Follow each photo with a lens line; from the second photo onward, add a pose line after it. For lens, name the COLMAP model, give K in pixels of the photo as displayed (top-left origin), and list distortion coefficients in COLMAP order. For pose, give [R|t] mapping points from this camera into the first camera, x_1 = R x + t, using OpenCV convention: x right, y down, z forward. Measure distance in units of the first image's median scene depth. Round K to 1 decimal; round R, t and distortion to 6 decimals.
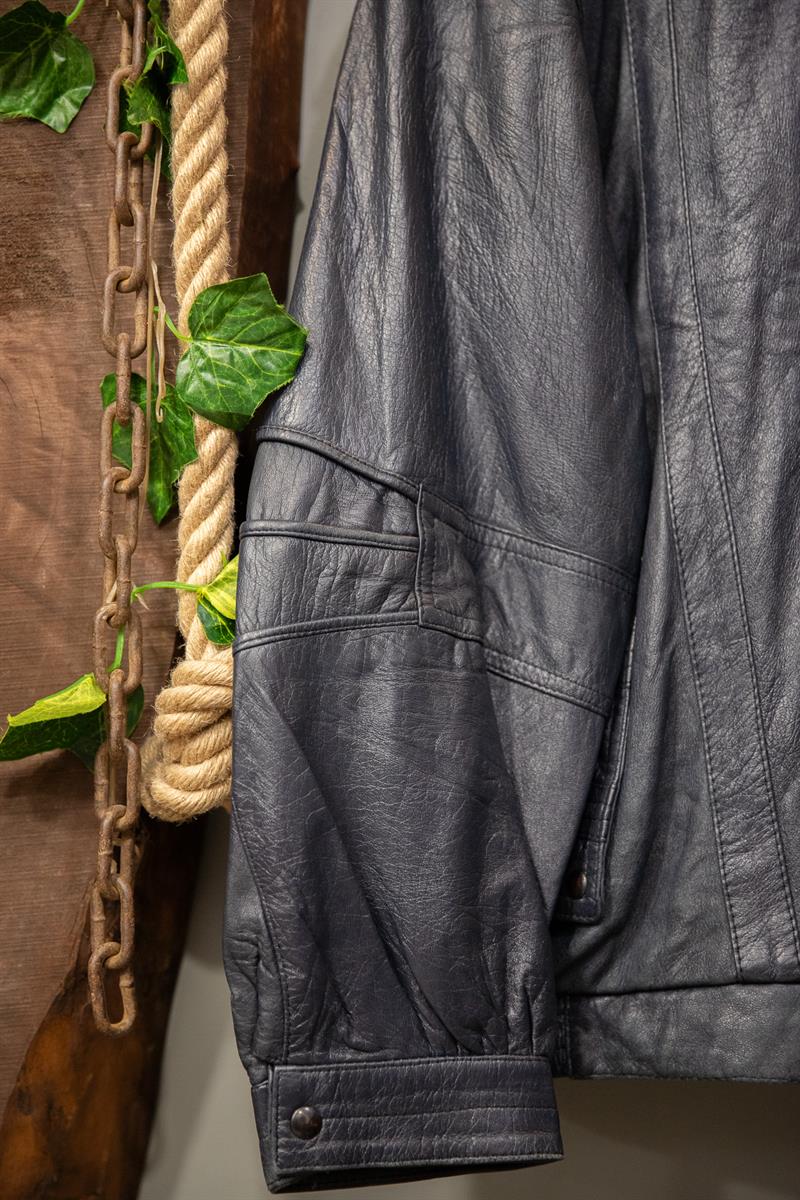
lens RADIAL K [[2204.4, 0, 410.8], [0, 2204.4, 602.1], [0, 0, 1]] dist [0.129386, 0.262677]
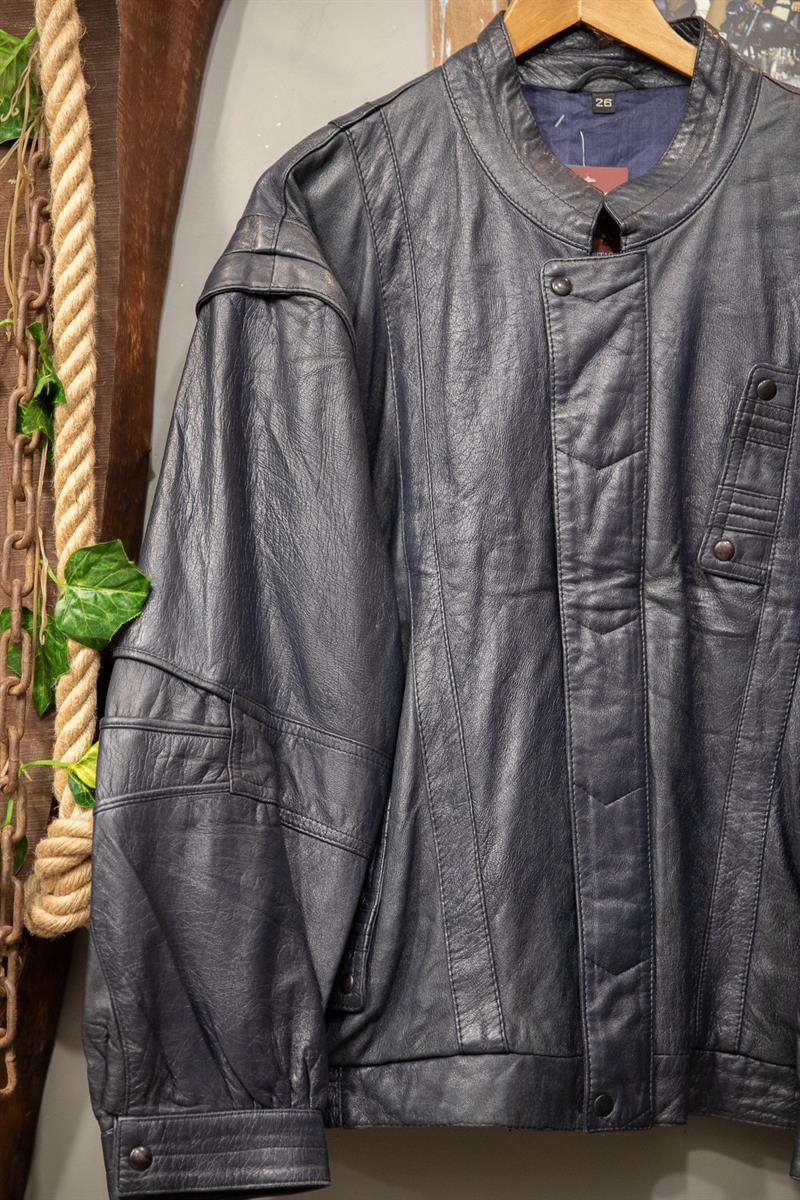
lens RADIAL K [[2204.4, 0, 410.8], [0, 2204.4, 602.1], [0, 0, 1]] dist [0.129386, 0.262677]
pose [[0.998930, 0.005448, 0.045935, 0.051079], [-0.002764, 0.998296, -0.058288, -0.027536], [-0.046175, 0.058099, 0.997242, -0.377637]]
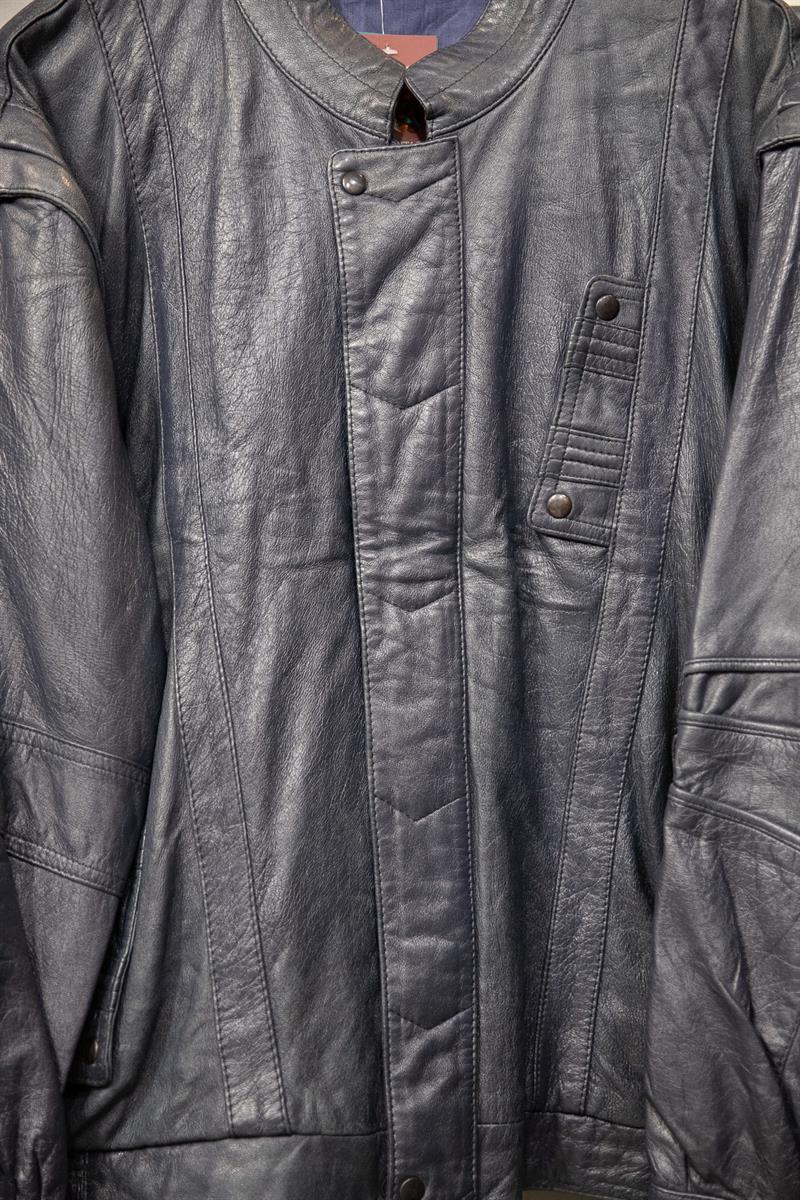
lens RADIAL K [[2204.4, 0, 410.8], [0, 2204.4, 602.1], [0, 0, 1]] dist [0.129386, 0.262677]
pose [[0.998321, -0.015206, 0.055900, 0.175282], [0.016541, 0.999587, -0.023505, -0.067709], [-0.055520, 0.024390, 0.998160, -0.122990]]
